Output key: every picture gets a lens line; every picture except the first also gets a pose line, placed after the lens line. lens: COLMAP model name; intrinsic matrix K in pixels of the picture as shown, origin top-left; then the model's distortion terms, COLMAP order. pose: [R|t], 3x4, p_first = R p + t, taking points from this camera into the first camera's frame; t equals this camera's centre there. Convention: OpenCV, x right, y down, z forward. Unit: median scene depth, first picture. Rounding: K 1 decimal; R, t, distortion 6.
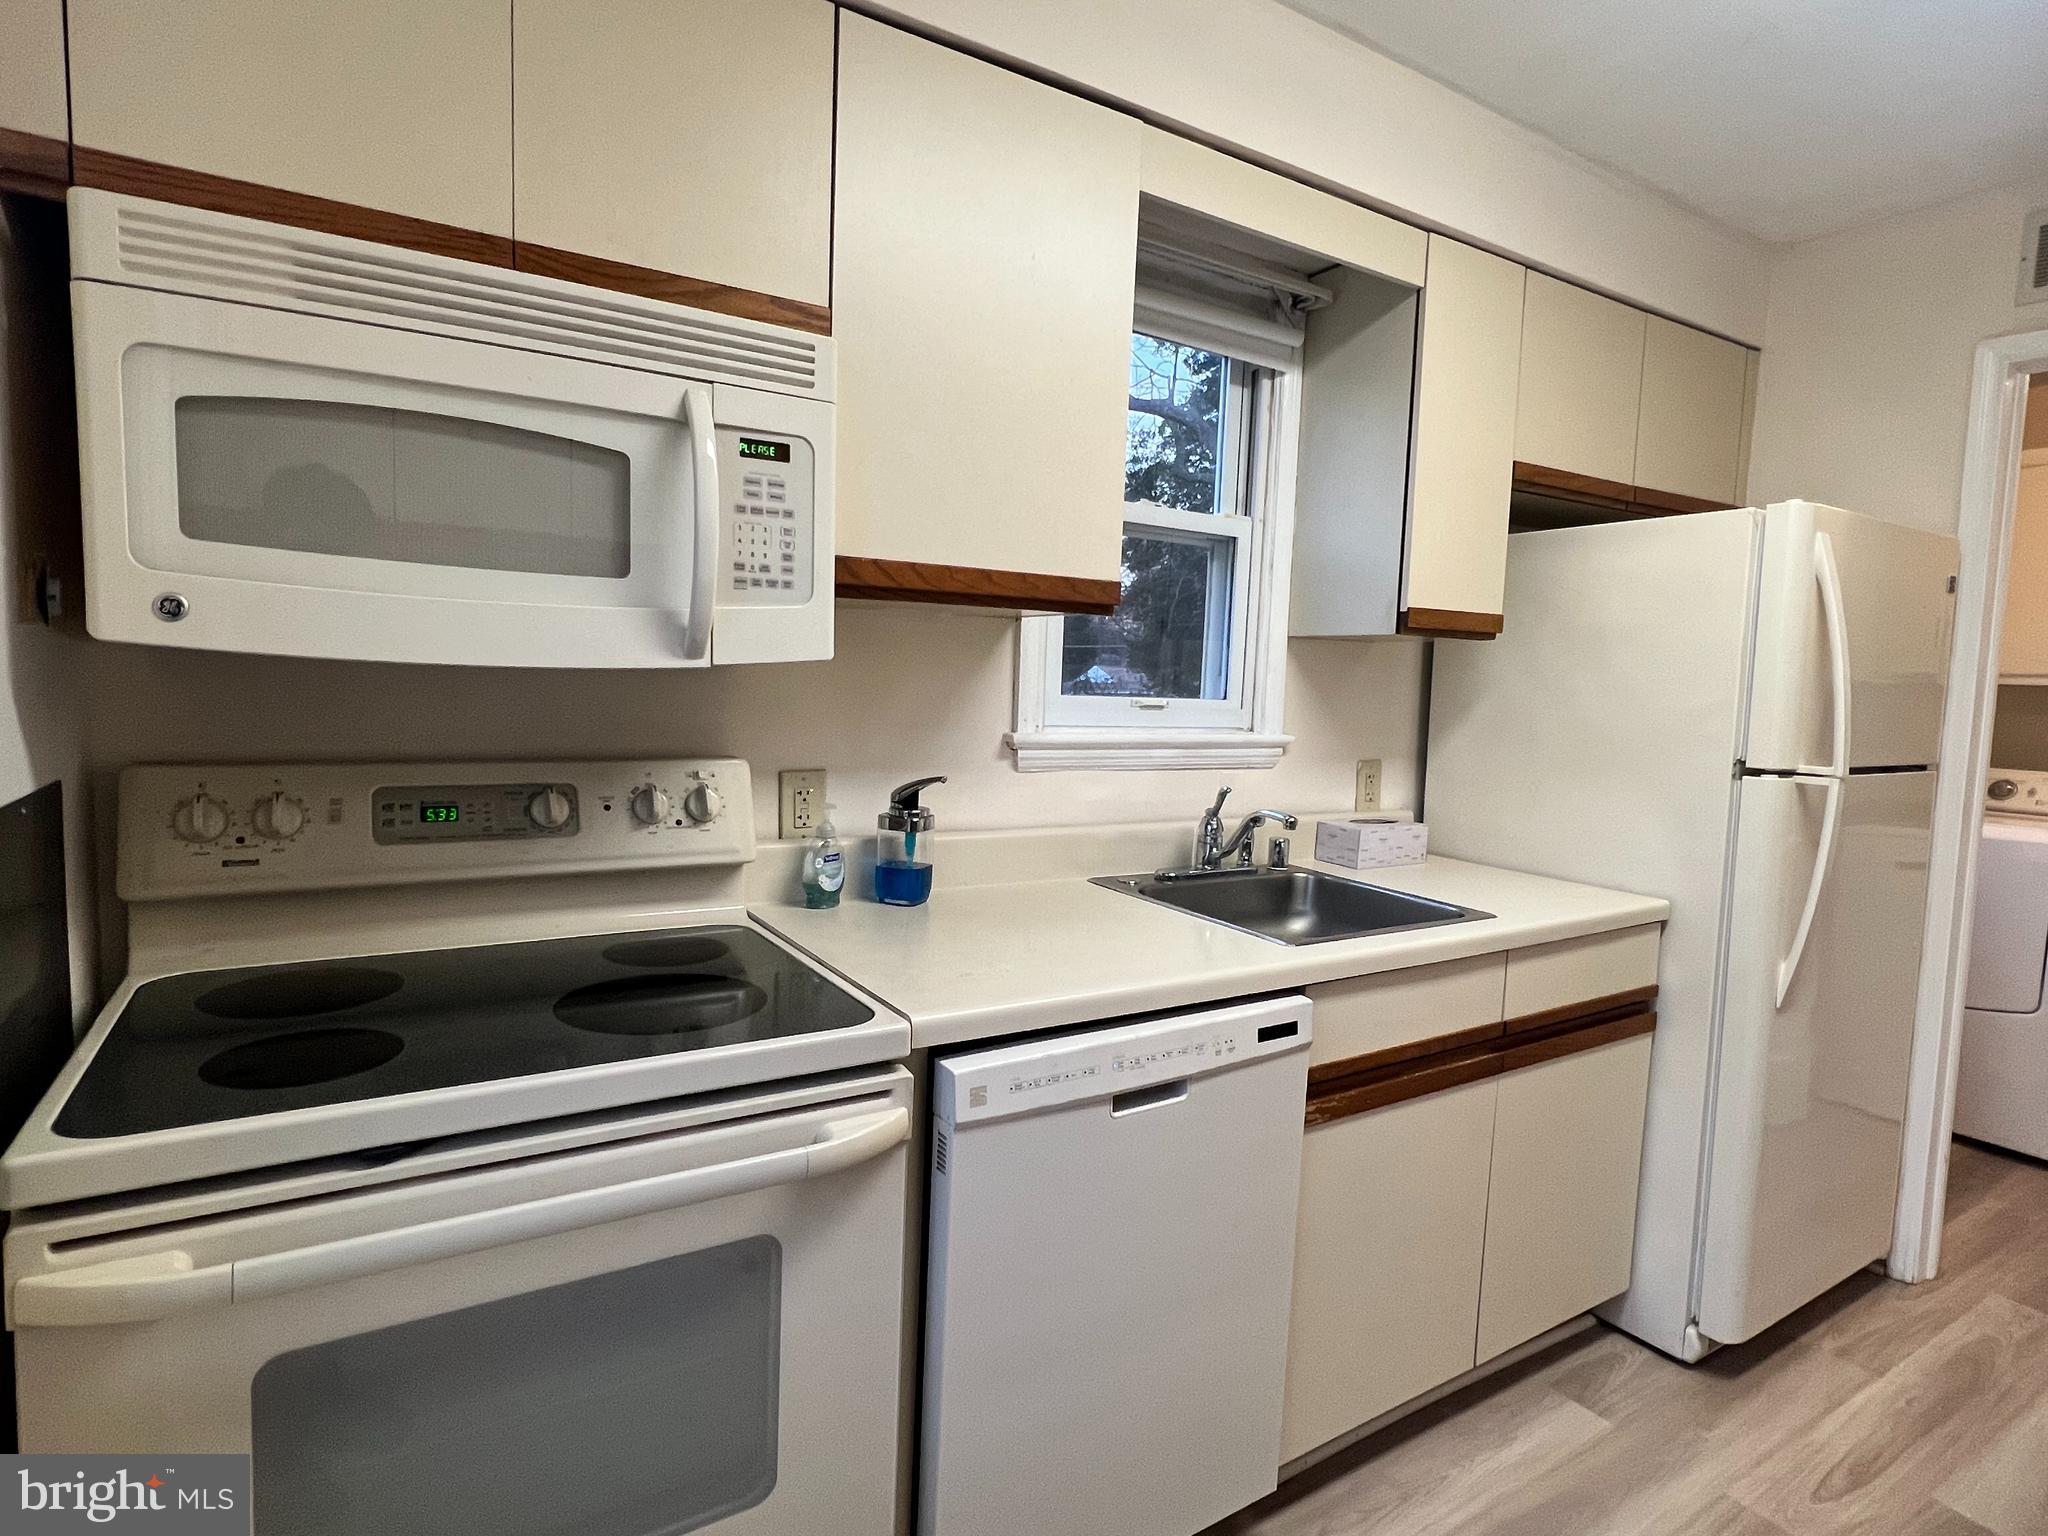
lens RADIAL K [[1065.4, 0, 1016.3], [0, 1065.4, 772.3], [0, 0, 1]] dist [-0.002186, 0.001429]
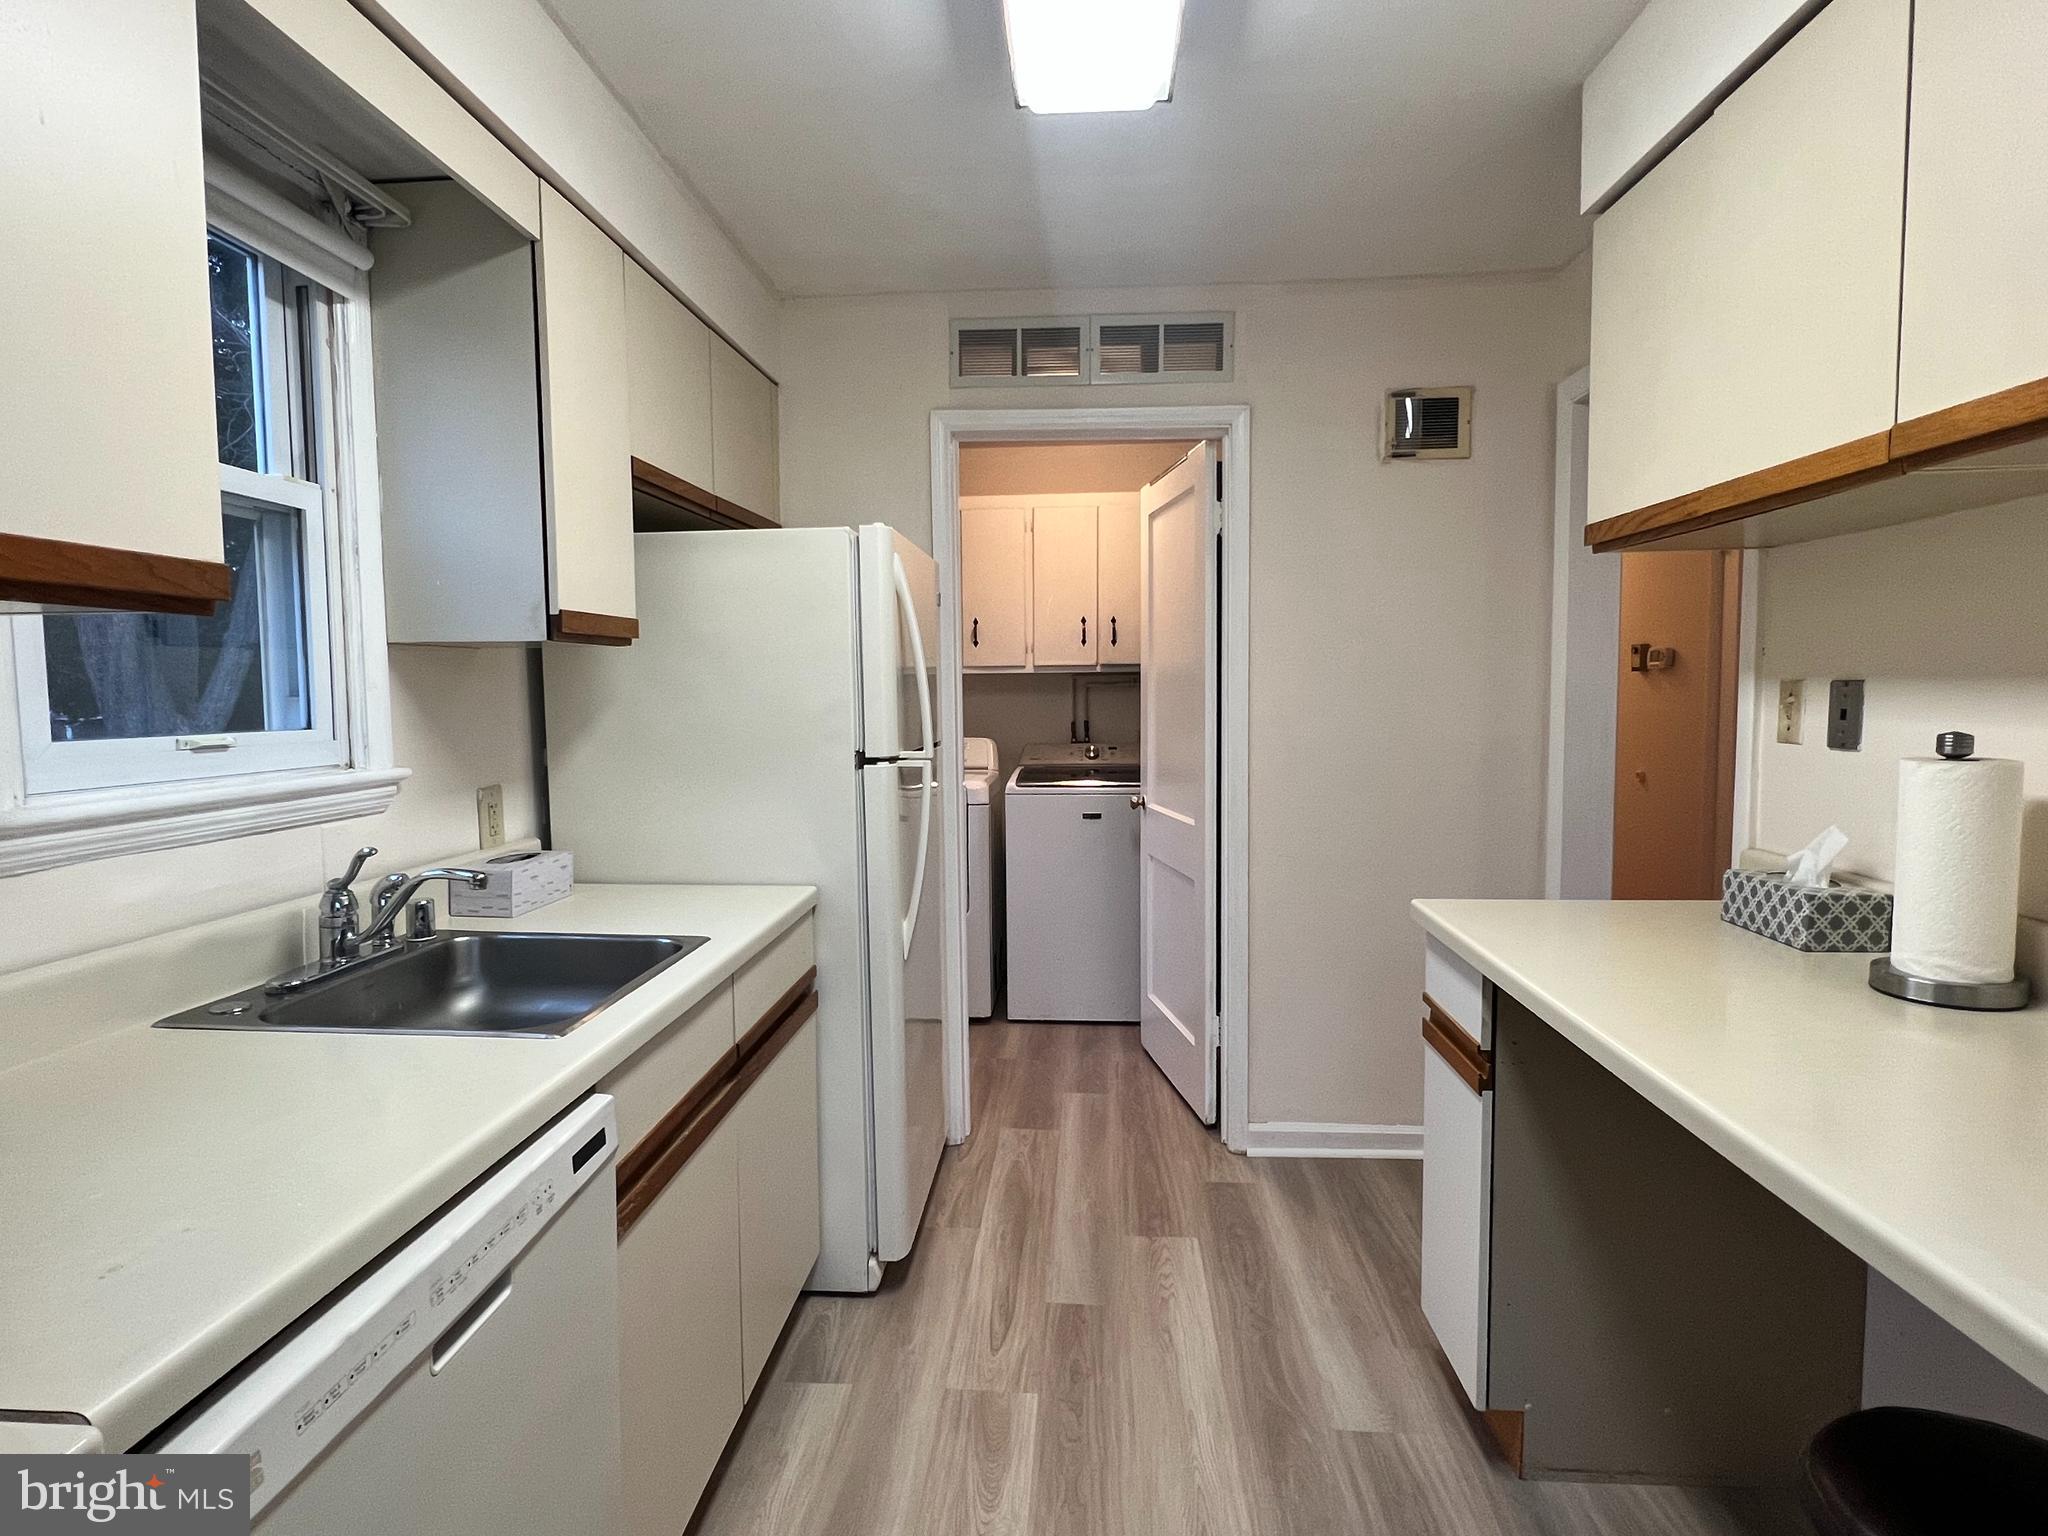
lens RADIAL K [[1065.4, 0, 1016.3], [0, 1065.4, 772.3], [0, 0, 1]] dist [-0.002186, 0.001429]
pose [[0.593704, -0.102443, 0.798136, -0.111595], [0.100724, 0.993523, 0.052597, -0.029192], [-0.798355, 0.049164, 0.600177, 0.174731]]
